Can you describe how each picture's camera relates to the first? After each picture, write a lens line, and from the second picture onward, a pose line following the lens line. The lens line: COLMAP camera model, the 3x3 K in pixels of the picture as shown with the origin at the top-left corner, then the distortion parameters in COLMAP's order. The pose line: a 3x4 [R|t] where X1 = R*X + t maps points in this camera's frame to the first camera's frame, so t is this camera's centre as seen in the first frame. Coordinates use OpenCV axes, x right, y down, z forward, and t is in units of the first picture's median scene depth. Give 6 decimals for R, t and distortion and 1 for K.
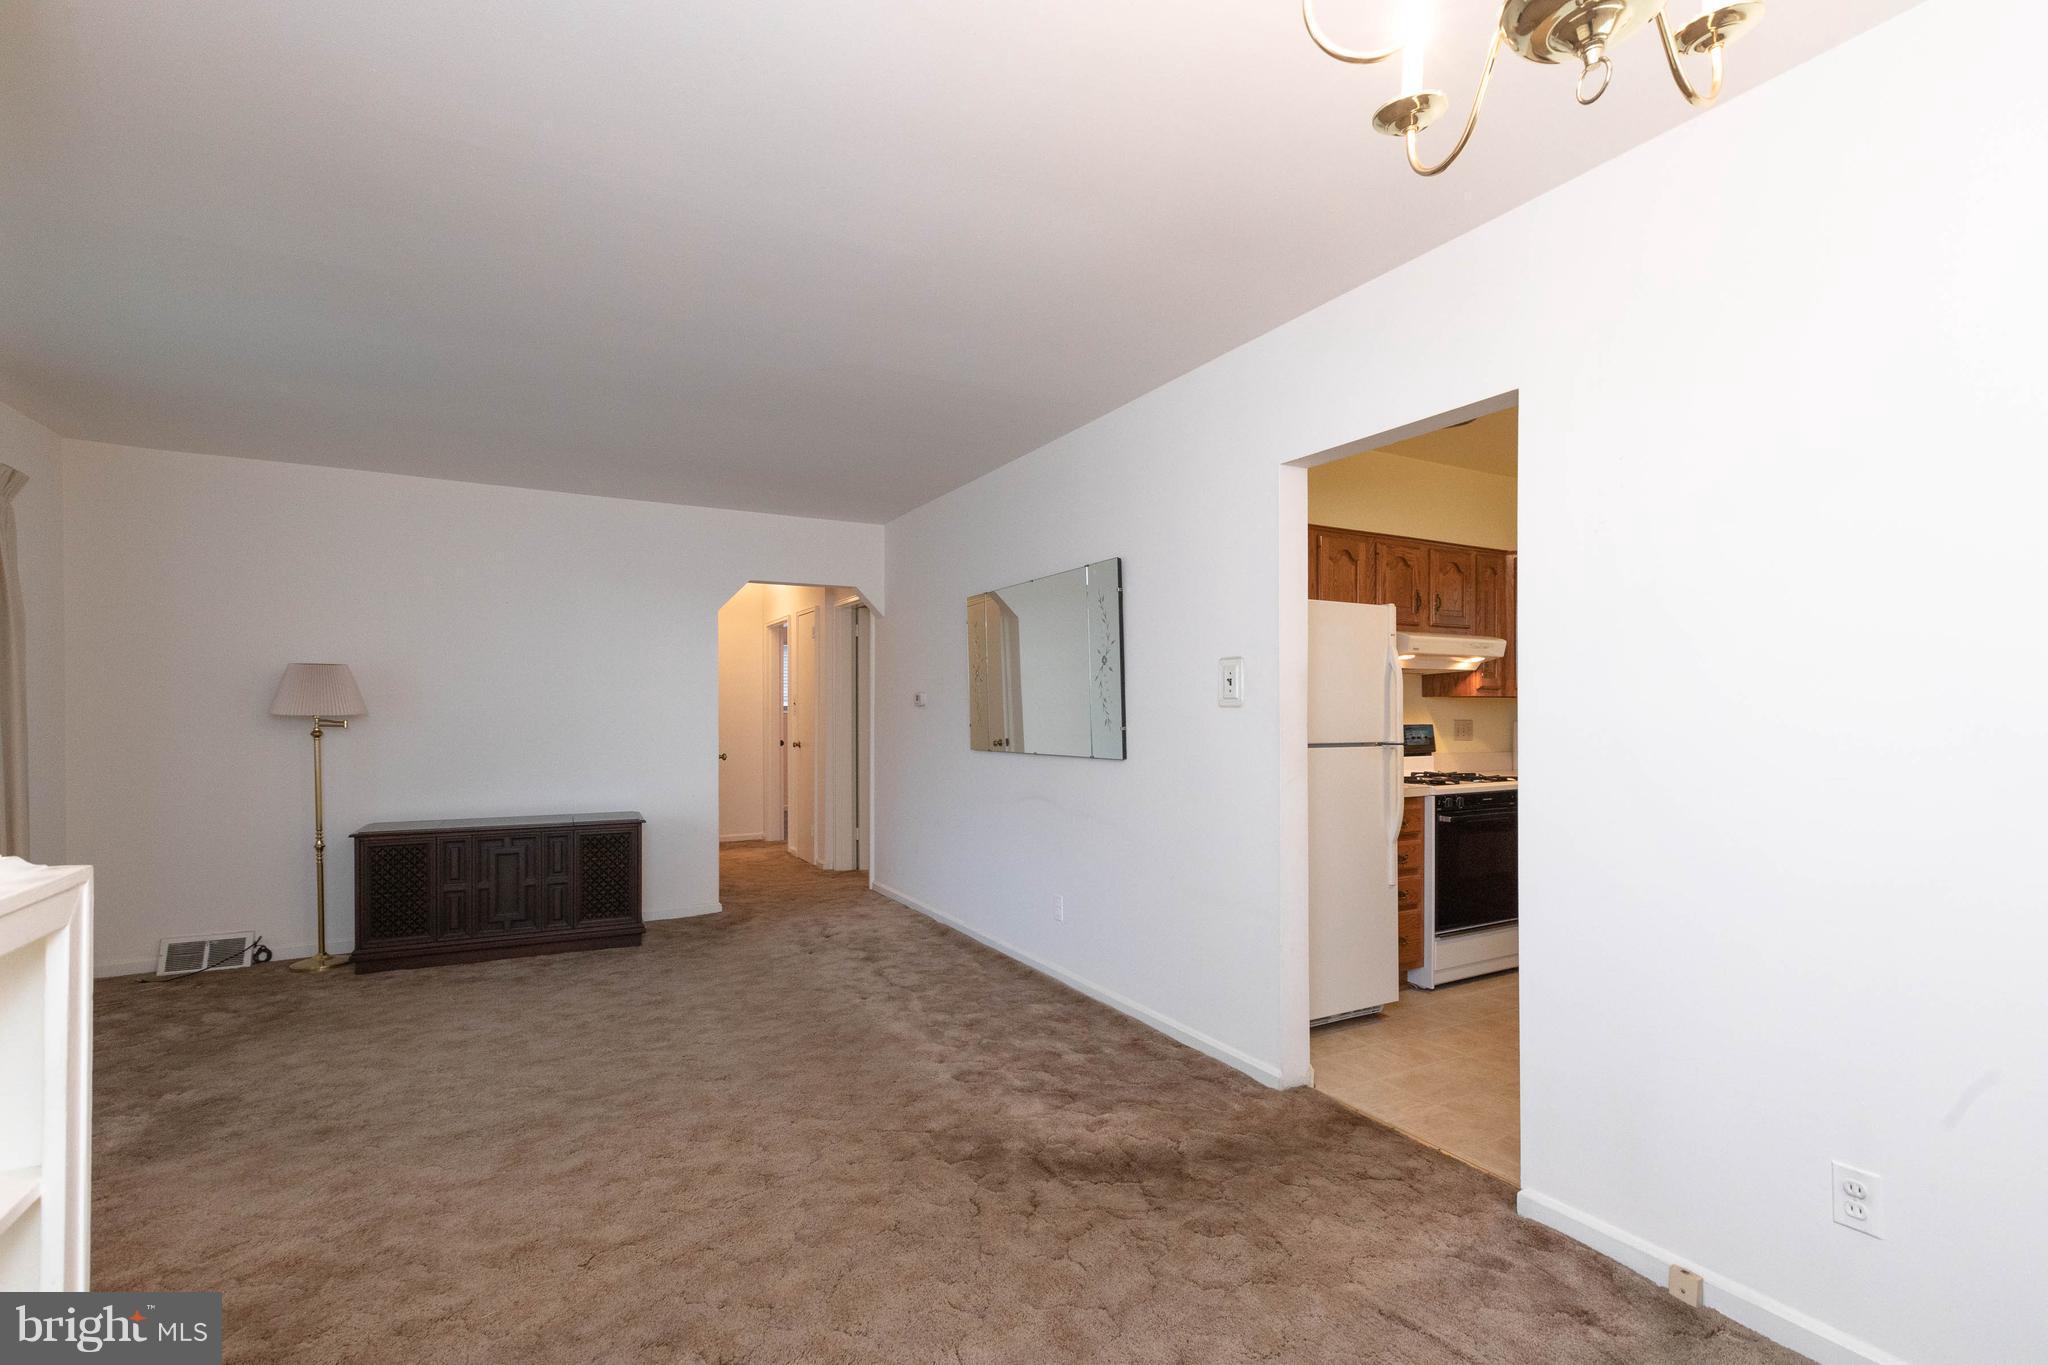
lens RADIAL K [[935.5, 0, 1020.6], [0, 935.5, 714.9], [0, 0, 1]] dist [-0.000181, -0.000348]
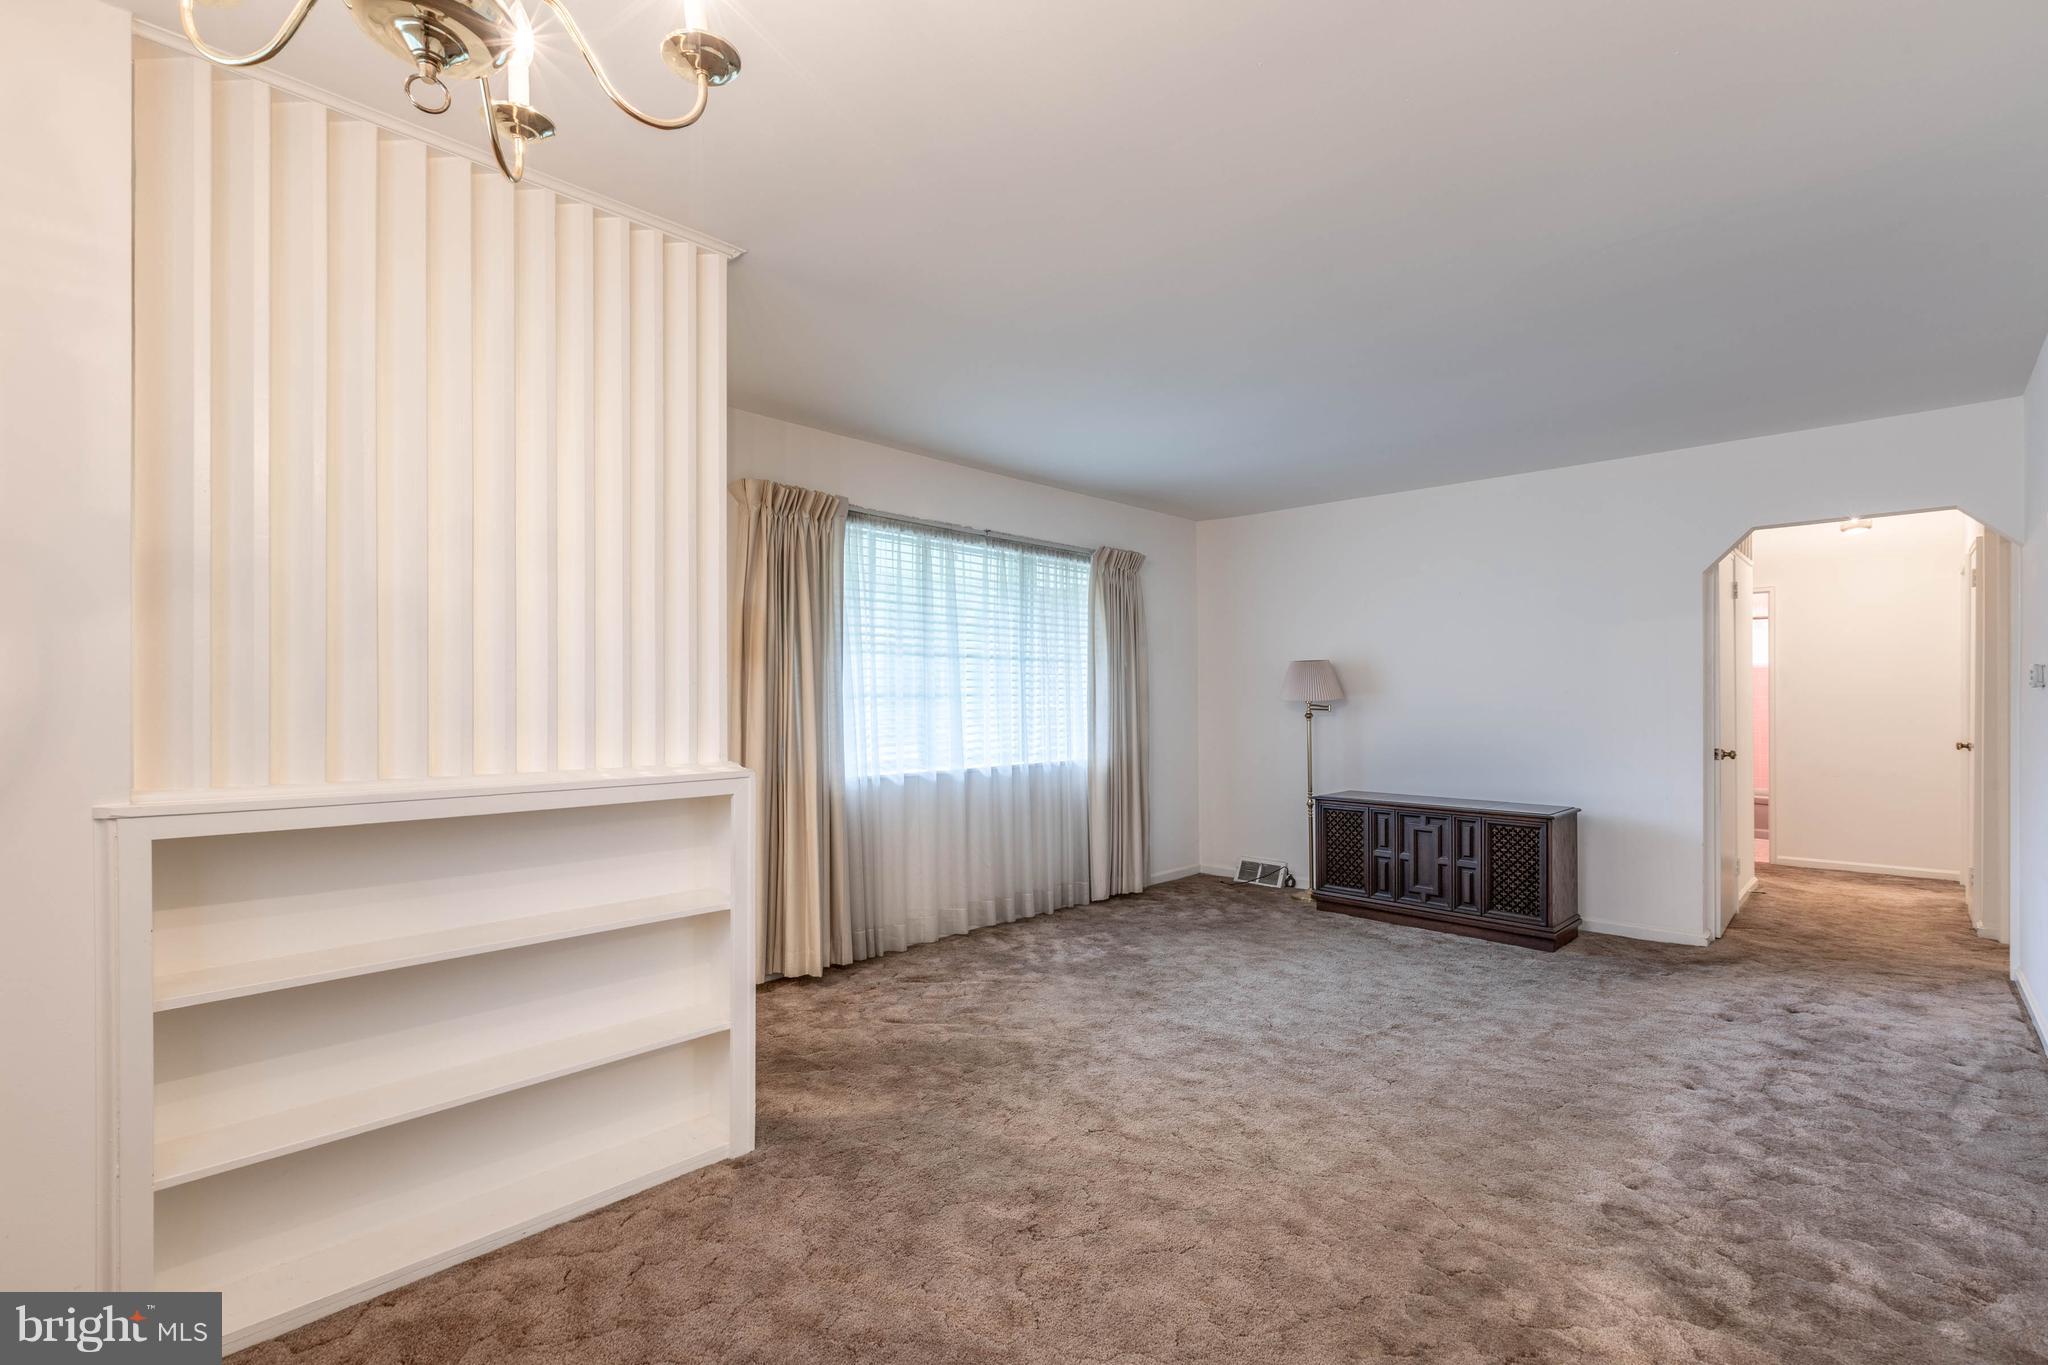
lens RADIAL K [[926.4, 0, 1020.1], [0, 926.4, 698.0], [0, 0, 1]] dist [-0.000659, -0.000327]
pose [[0.294289, 0.000833, -0.955716, 0.389690], [-0.003431, 0.999994, -0.000185, -0.002435], [0.955710, 0.003333, 0.294290, 0.290203]]
